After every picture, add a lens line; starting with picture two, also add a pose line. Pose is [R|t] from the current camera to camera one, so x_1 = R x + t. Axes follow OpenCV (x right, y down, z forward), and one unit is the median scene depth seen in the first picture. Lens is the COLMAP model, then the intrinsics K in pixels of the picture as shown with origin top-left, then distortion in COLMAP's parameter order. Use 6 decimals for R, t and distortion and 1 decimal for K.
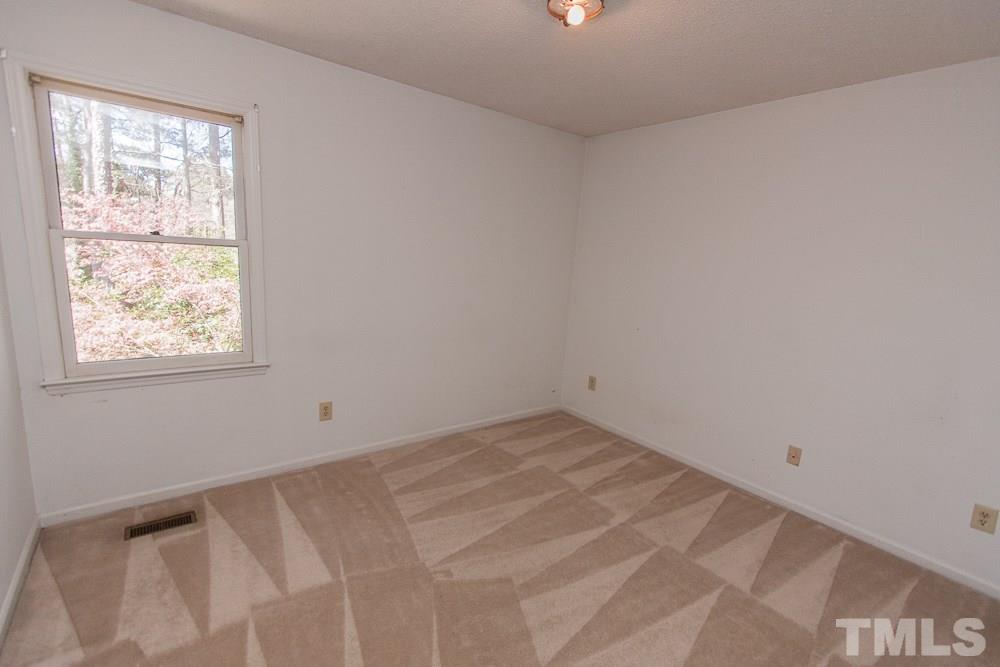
lens RADIAL K [[459.3, 0, 499.2], [0, 459.3, 335.0], [0, 0, 1]] dist [0.007060, -0.003674]
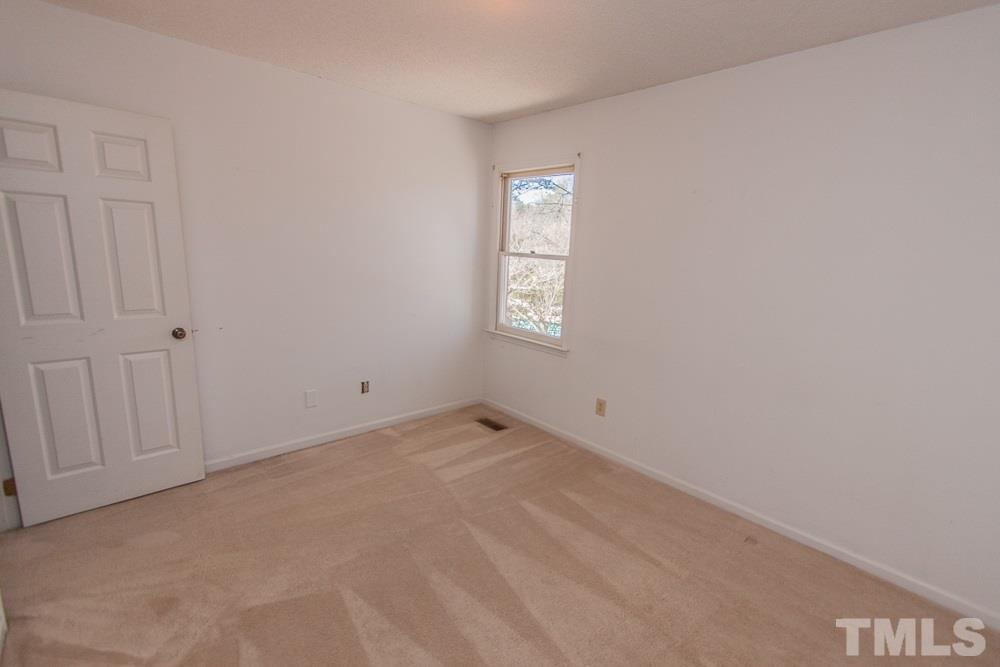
lens RADIAL K [[459.3, 0, 500.2], [0, 459.3, 339.5], [0, 0, 1]] dist [0.007060, -0.003674]
pose [[0.067904, 0.147340, -0.986752, 0.887085], [-0.205120, 0.969968, 0.130718, -0.115548], [0.976378, 0.193526, 0.096087, 0.816190]]
